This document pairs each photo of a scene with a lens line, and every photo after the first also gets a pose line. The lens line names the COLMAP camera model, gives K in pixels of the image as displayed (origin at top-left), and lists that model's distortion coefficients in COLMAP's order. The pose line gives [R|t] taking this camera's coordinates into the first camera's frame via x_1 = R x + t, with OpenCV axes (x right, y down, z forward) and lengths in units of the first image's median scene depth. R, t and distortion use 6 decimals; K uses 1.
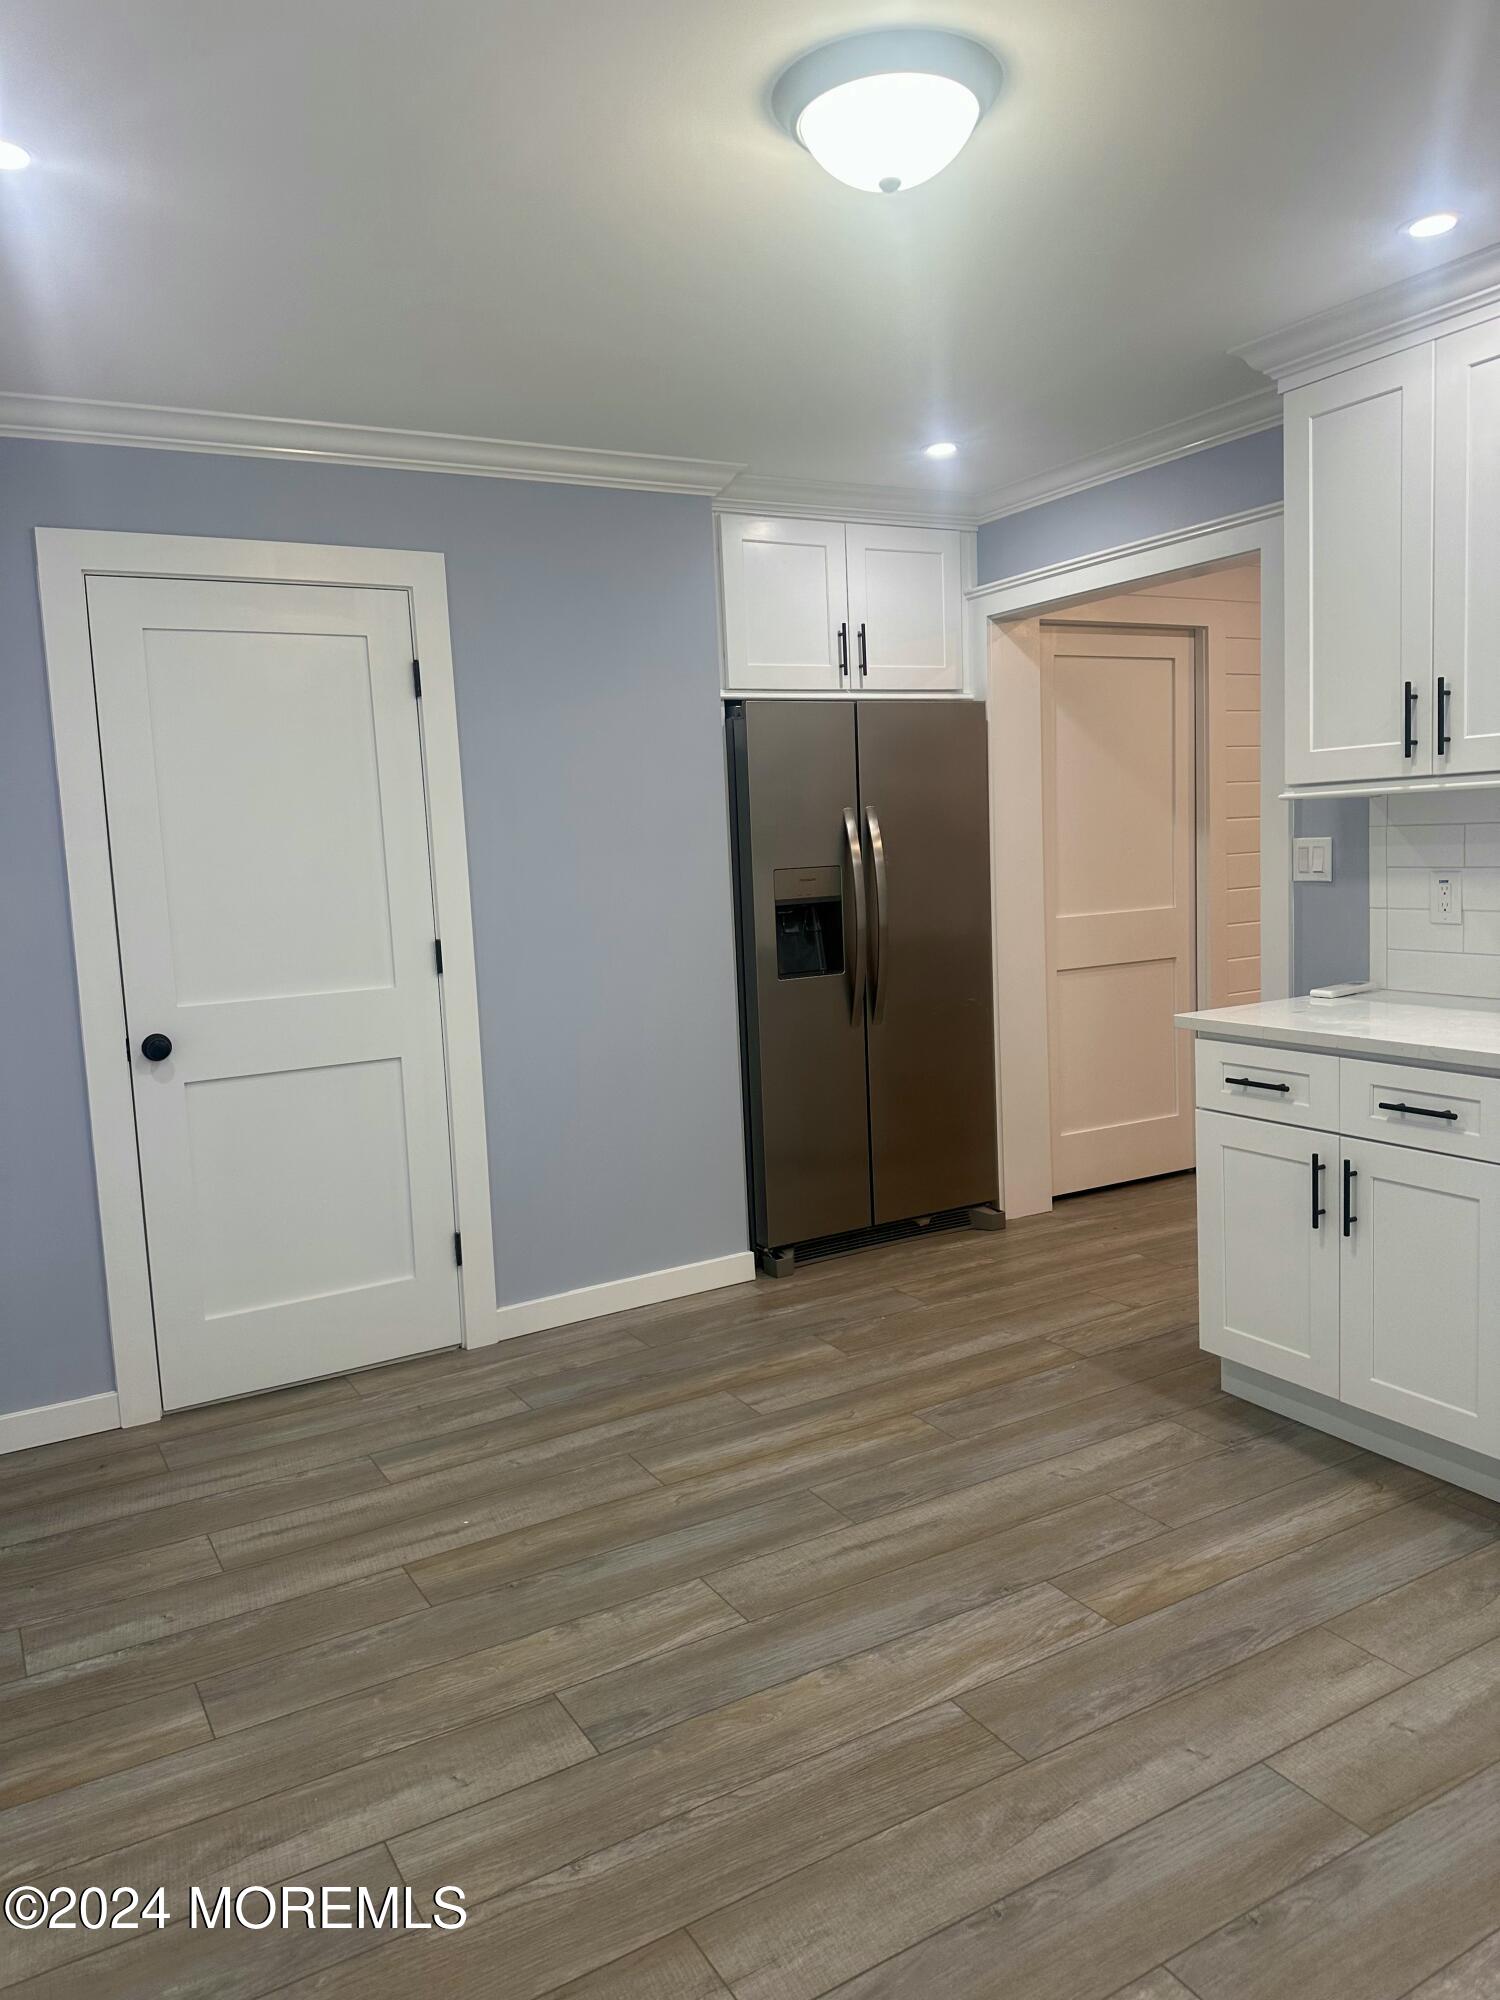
lens RADIAL K [[1408.0, 0, 750.0], [0, 1408.0, 1000.0], [0, 0, 1]] dist [0.072667, -0.102584]
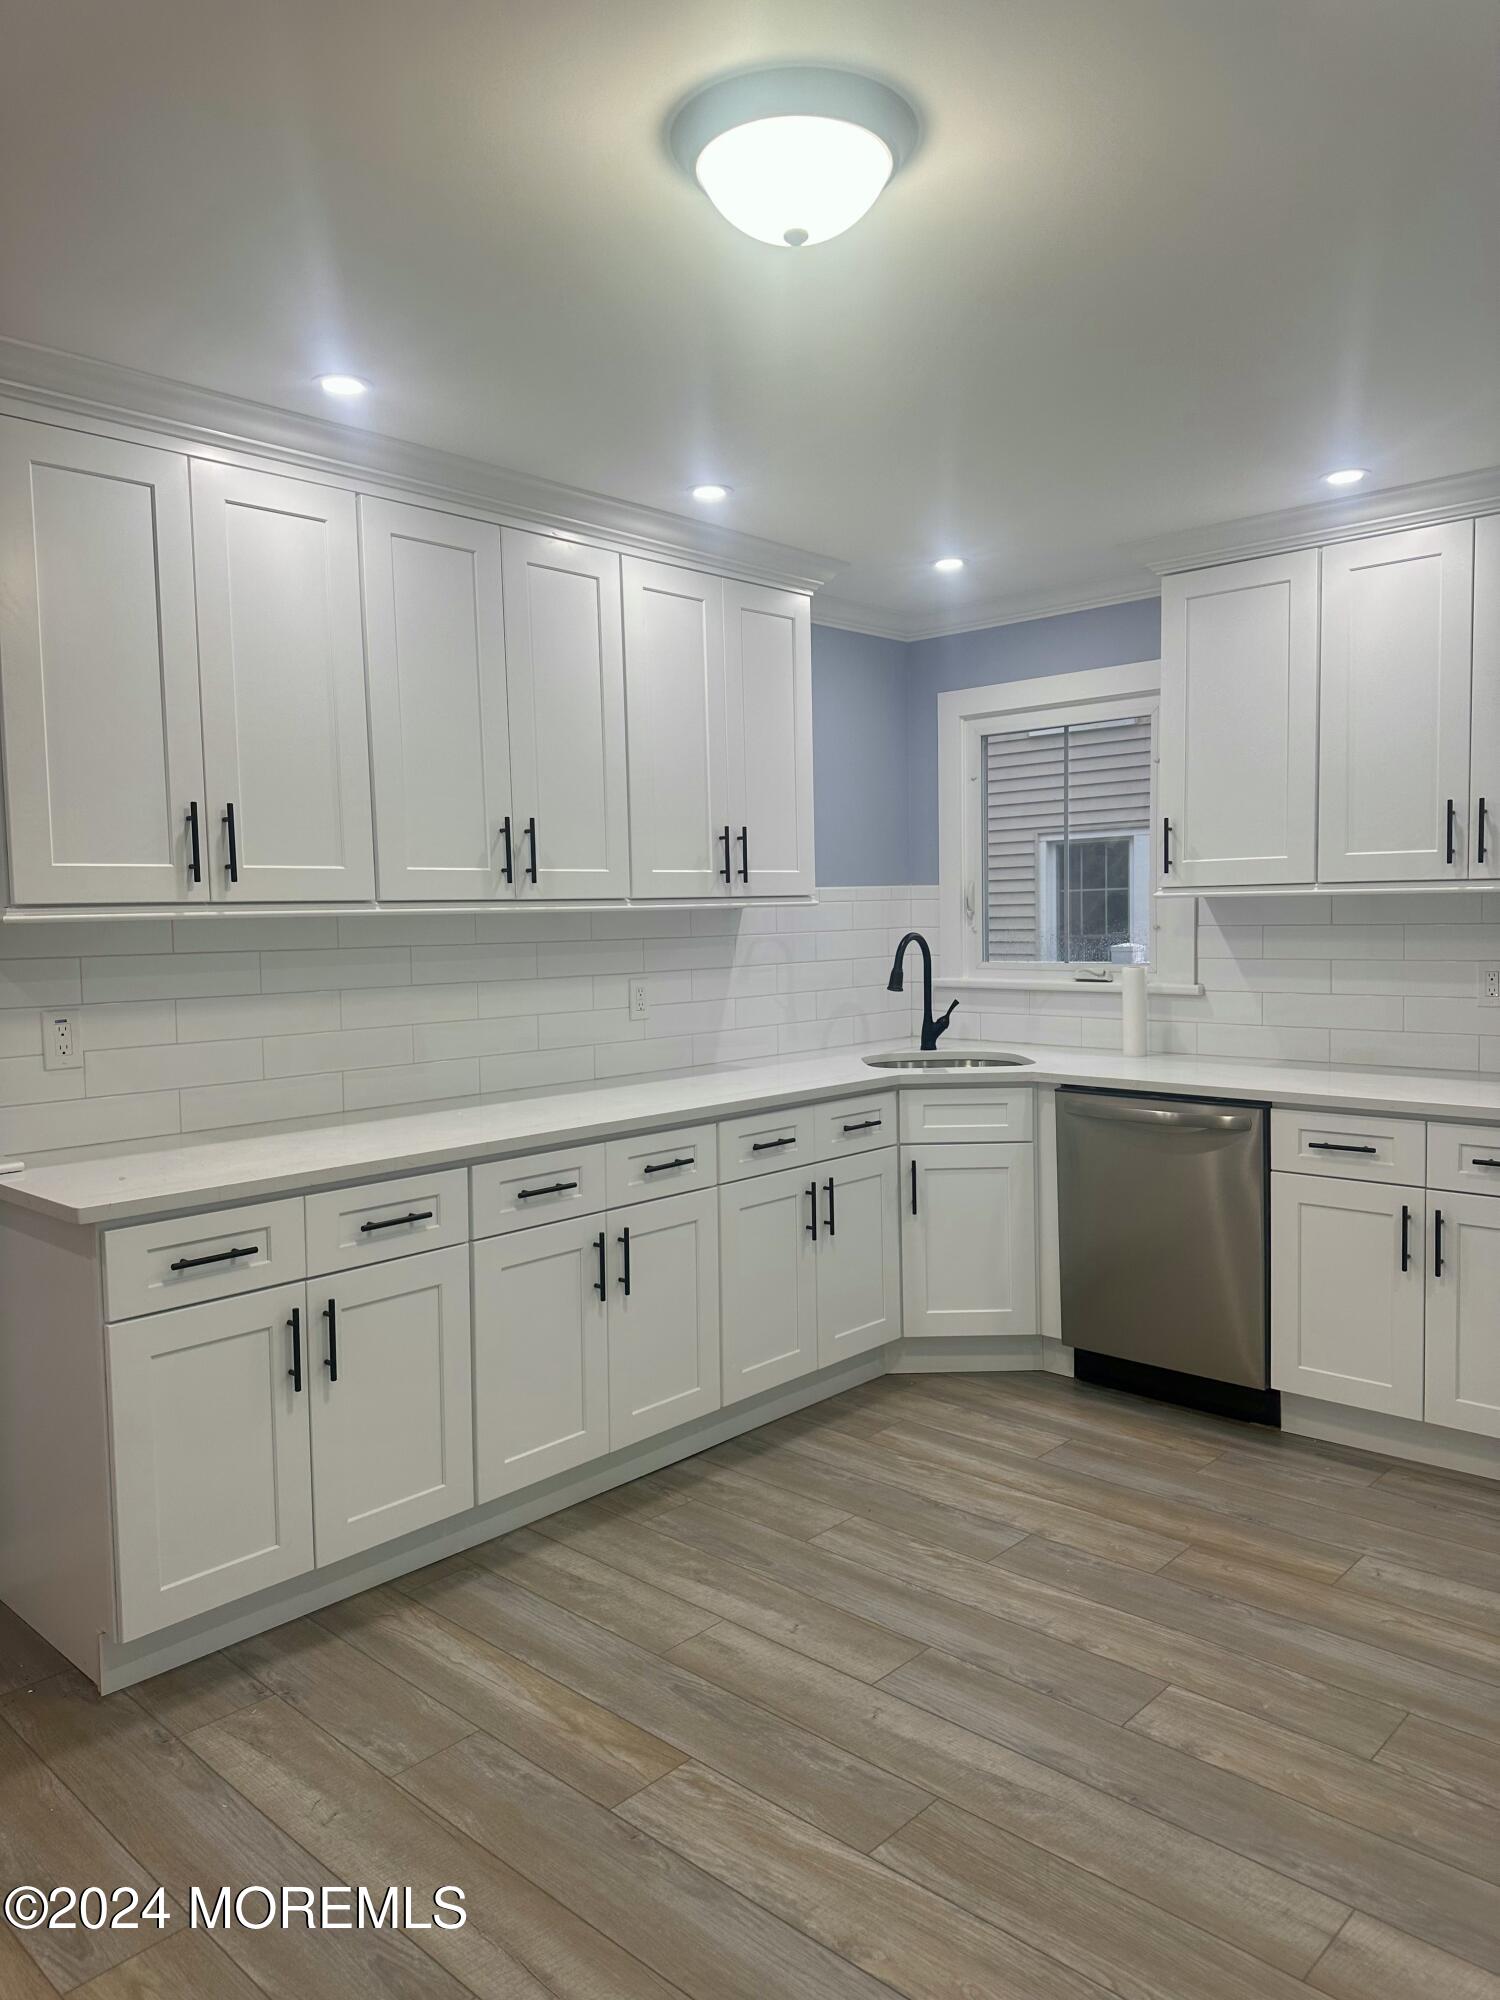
lens RADIAL K [[1406.1, 0, 750.0], [0, 1406.1, 1000.0], [0, 0, 1]] dist [0.023518, -0.025146]
pose [[-0.278349, -0.013863, 0.960380, -0.617015], [0.141783, 0.988349, 0.055360, -0.107602], [-0.949958, 0.151575, -0.273141, 1.061495]]
